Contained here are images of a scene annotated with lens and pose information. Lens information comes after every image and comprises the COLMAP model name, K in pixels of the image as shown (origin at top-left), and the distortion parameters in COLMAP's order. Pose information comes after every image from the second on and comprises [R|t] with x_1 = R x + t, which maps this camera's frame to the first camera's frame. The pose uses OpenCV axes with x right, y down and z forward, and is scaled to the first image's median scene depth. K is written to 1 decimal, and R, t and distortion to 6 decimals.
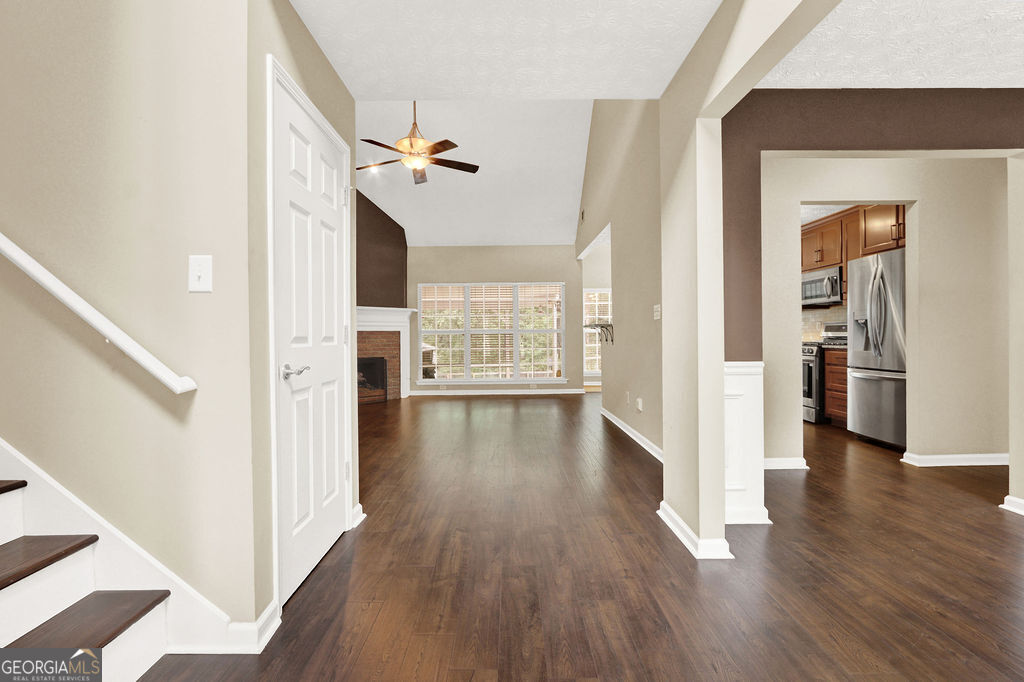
lens RADIAL K [[487.3, 0, 502.9], [0, 487.3, 338.2], [0, 0, 1]] dist [-0.013527, 0.001201]
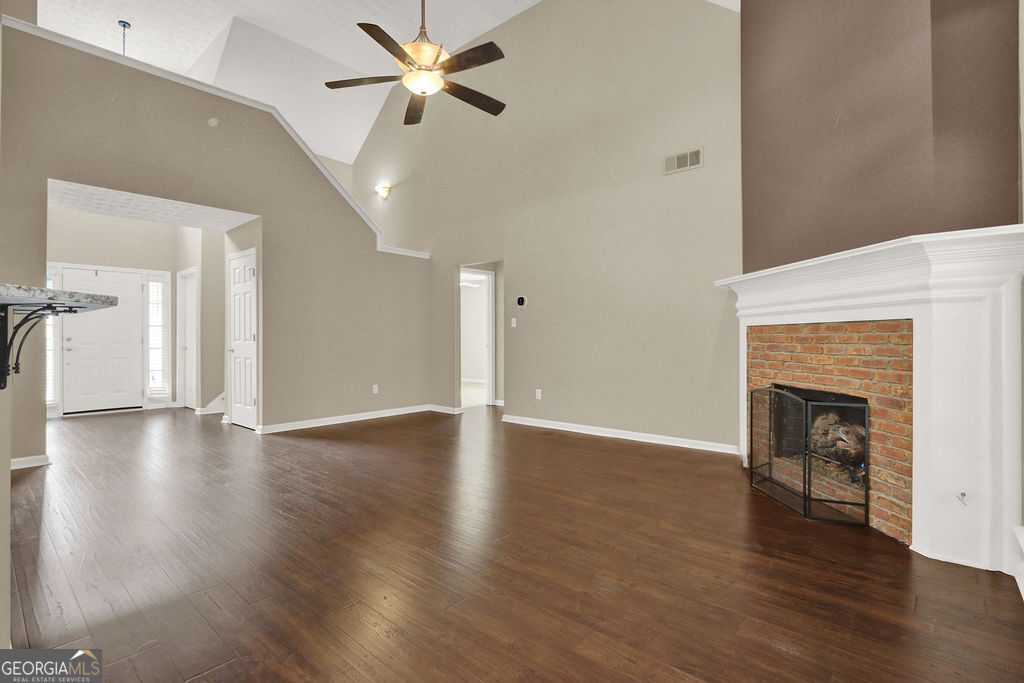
lens RADIAL K [[487.3, 0, 502.9], [0, 487.3, 338.7], [0, 0, 1]] dist [-0.013527, 0.001201]
pose [[-0.662159, 0.007449, -0.749326, 0.164080], [-0.002525, 0.999923, 0.012171, -0.005599], [0.749359, 0.009951, -0.662089, 0.970993]]
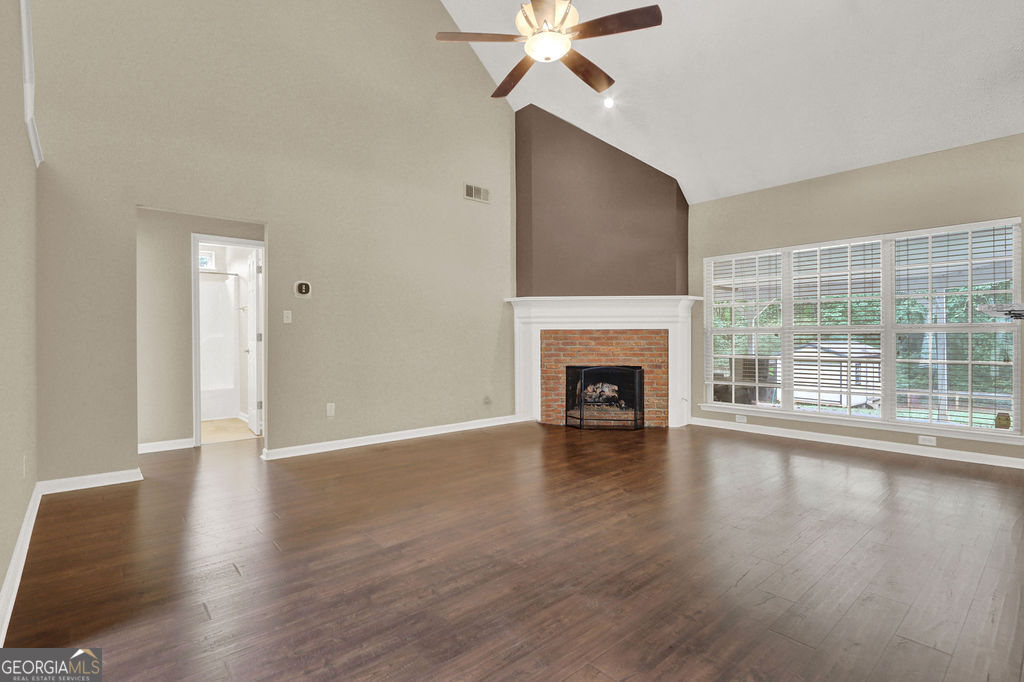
lens RADIAL K [[487.3, 0, 502.9], [0, 487.3, 338.2], [0, 0, 1]] dist [-0.013527, 0.001201]
pose [[0.646673, 0.005578, -0.762747, 0.156525], [-0.008633, 0.999963, -0.000007, -0.000070], [0.762719, 0.006589, 0.646697, 0.362839]]
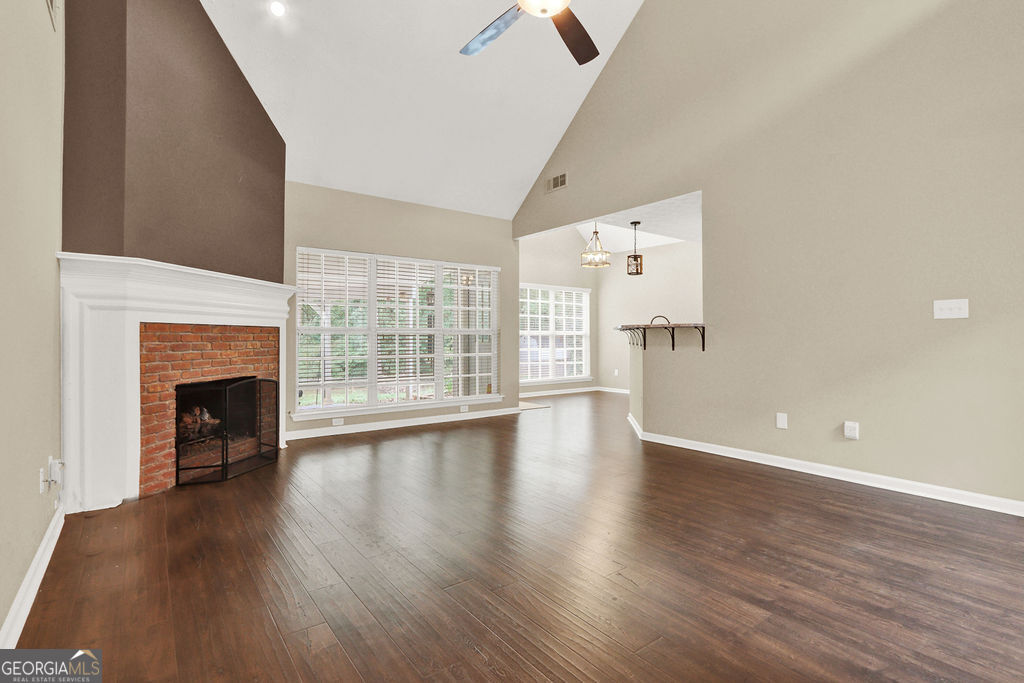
lens RADIAL K [[487.3, 0, 502.9], [0, 487.3, 338.7], [0, 0, 1]] dist [-0.013527, 0.001201]
pose [[0.807406, 0.006505, 0.589960, -0.320373], [-0.002029, 0.999964, -0.008249, 0.002291], [-0.589993, 0.005463, 0.807390, 0.389540]]
